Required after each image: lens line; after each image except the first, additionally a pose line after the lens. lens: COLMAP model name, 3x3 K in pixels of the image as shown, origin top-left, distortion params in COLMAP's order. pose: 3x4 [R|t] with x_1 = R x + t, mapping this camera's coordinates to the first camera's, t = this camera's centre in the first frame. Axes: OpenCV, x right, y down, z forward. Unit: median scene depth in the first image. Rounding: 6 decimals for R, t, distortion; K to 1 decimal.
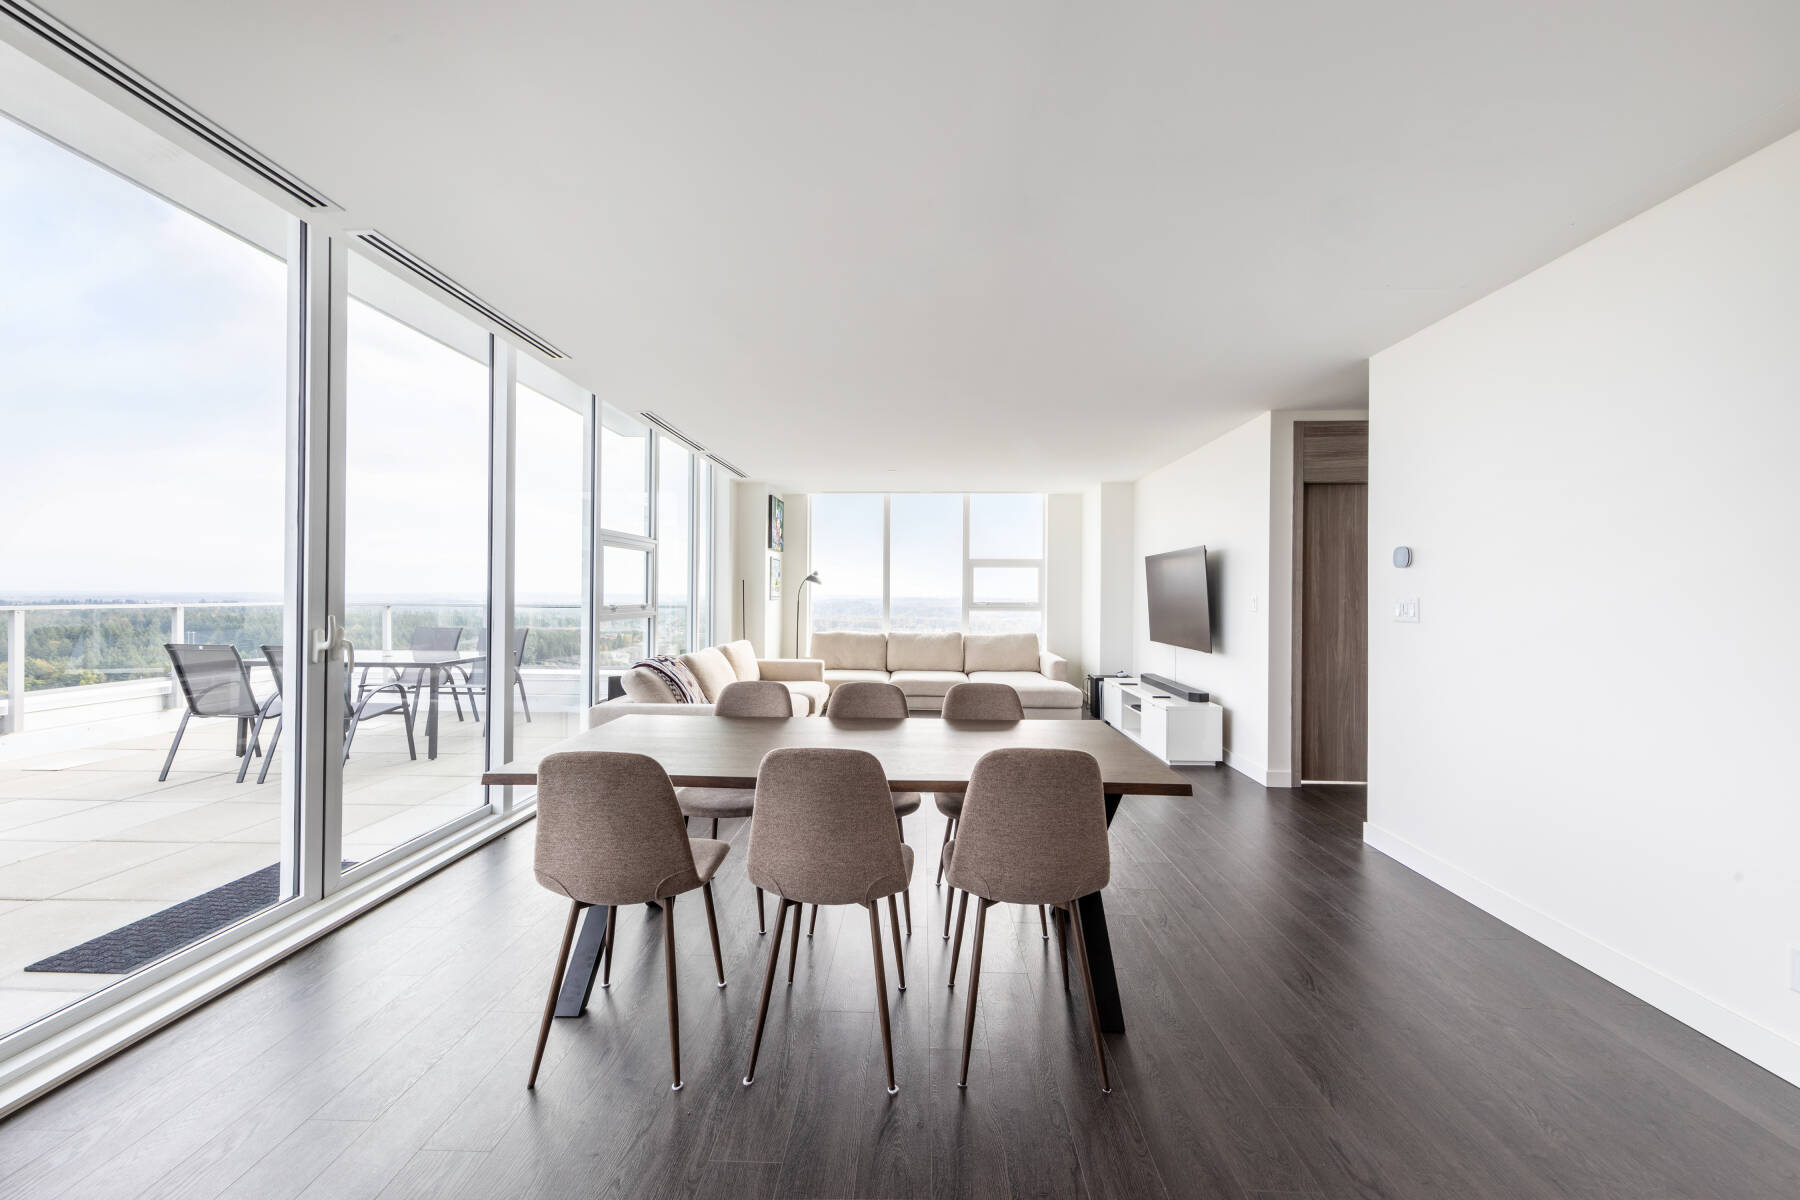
lens RADIAL K [[653.3, 0, 893.8], [0, 653.3, 594.5], [0, 0, 1]] dist [0.002575, 0.000104]
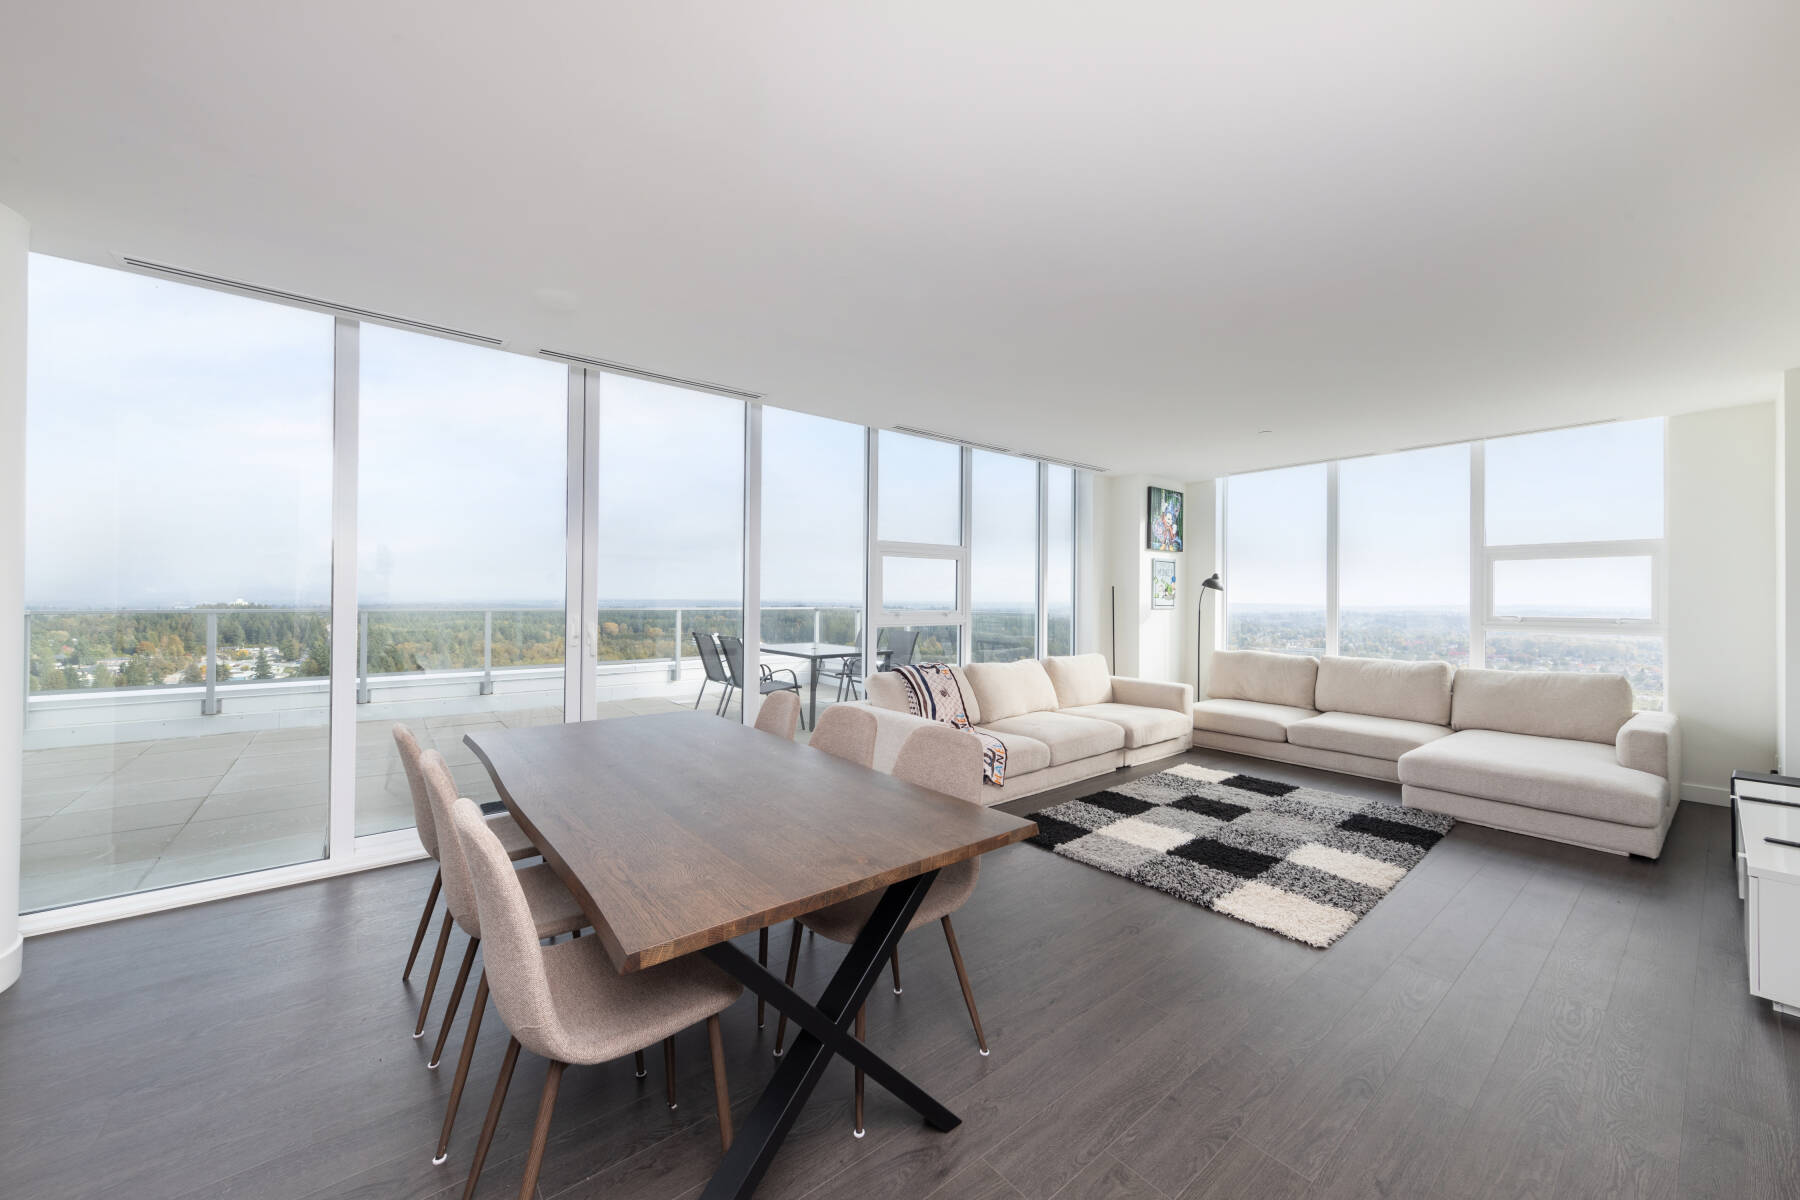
lens RADIAL K [[653.3, 0, 904.4], [0, 653.3, 596.6], [0, 0, 1]] dist [0.002575, 0.000104]
pose [[0.664683, -0.002486, -0.747122, 0.248092], [-0.004604, 0.999962, -0.007424, 0.000139], [0.747111, 0.008375, 0.664646, 0.201225]]
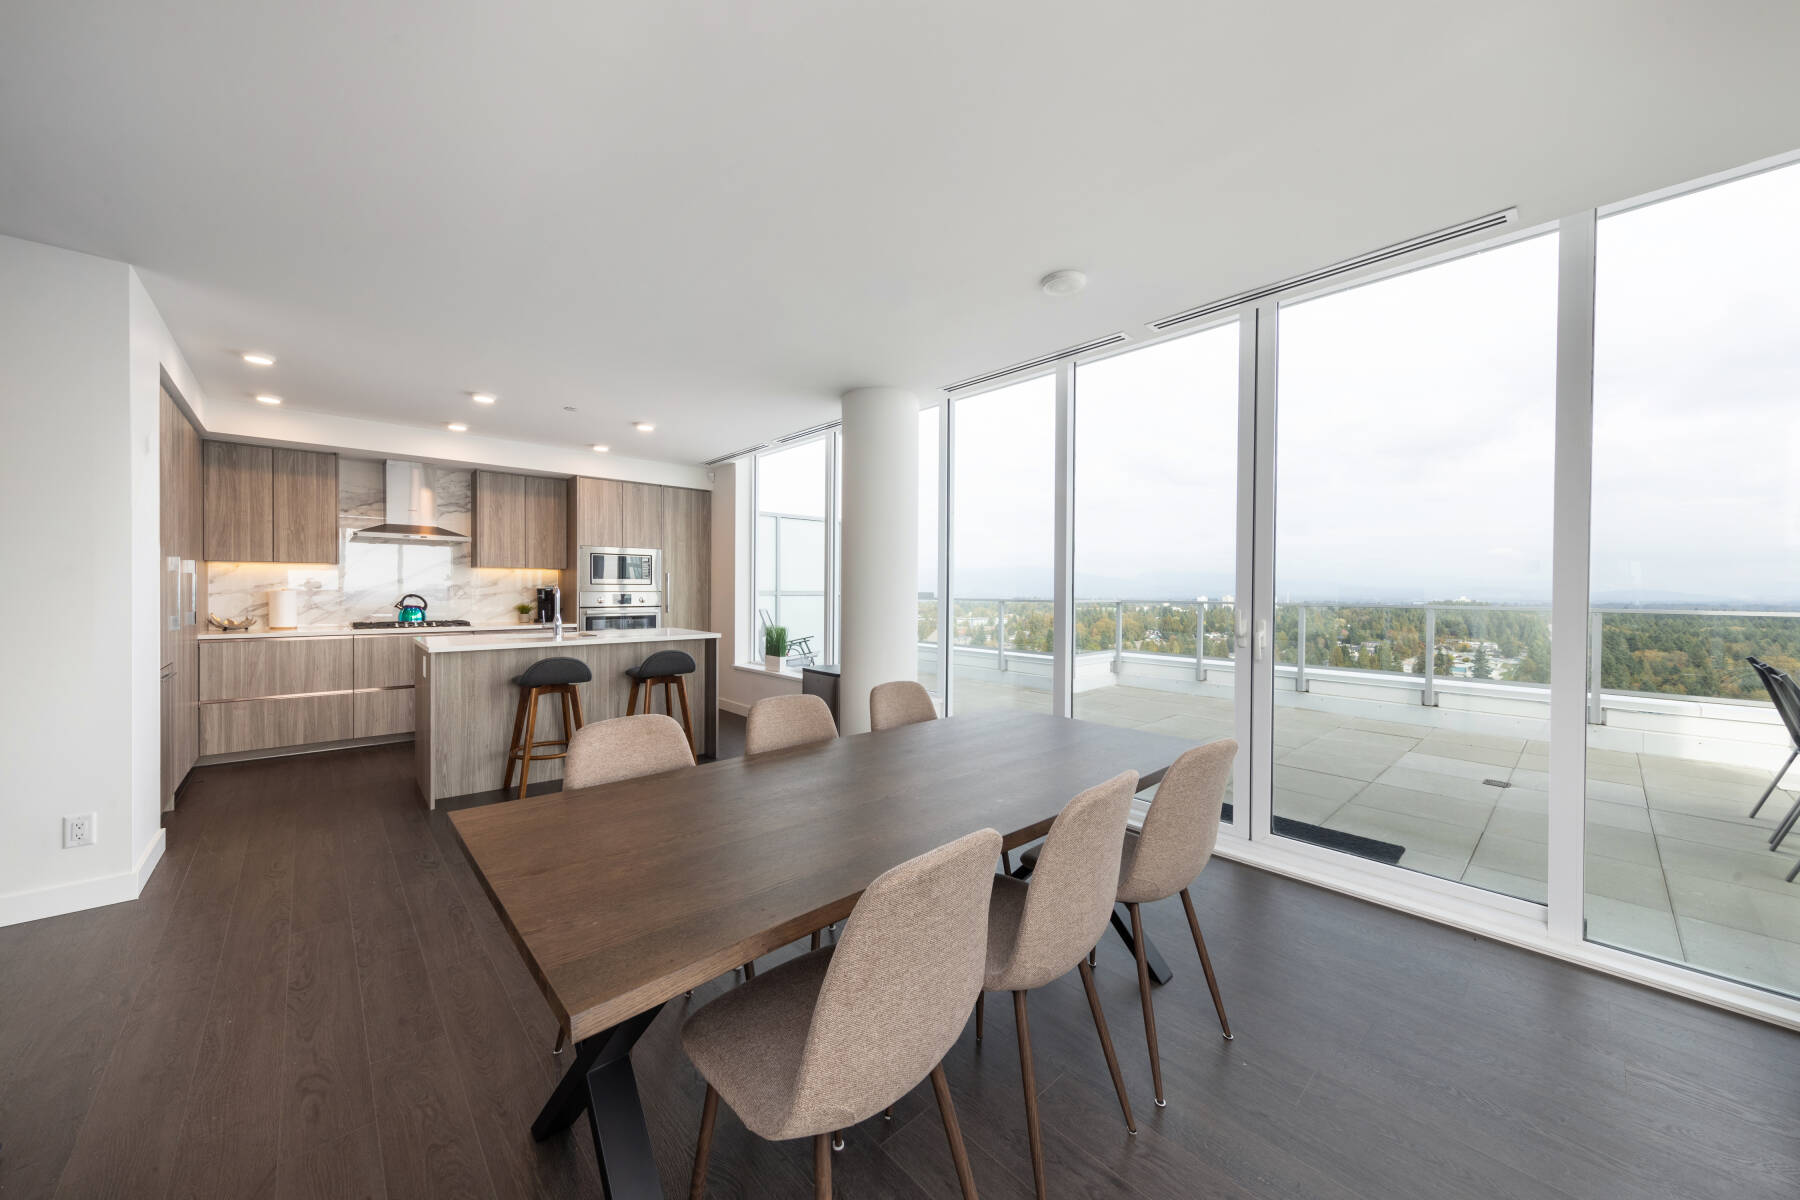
lens RADIAL K [[653.3, 0, 905.4], [0, 653.3, 600.7], [0, 0, 1]] dist [0.002575, 0.000104]
pose [[-0.695625, 0.004962, -0.718388, 0.165266], [-0.009718, 0.999820, 0.016316, 0.001513], [0.718339, 0.018331, -0.695452, 0.487241]]
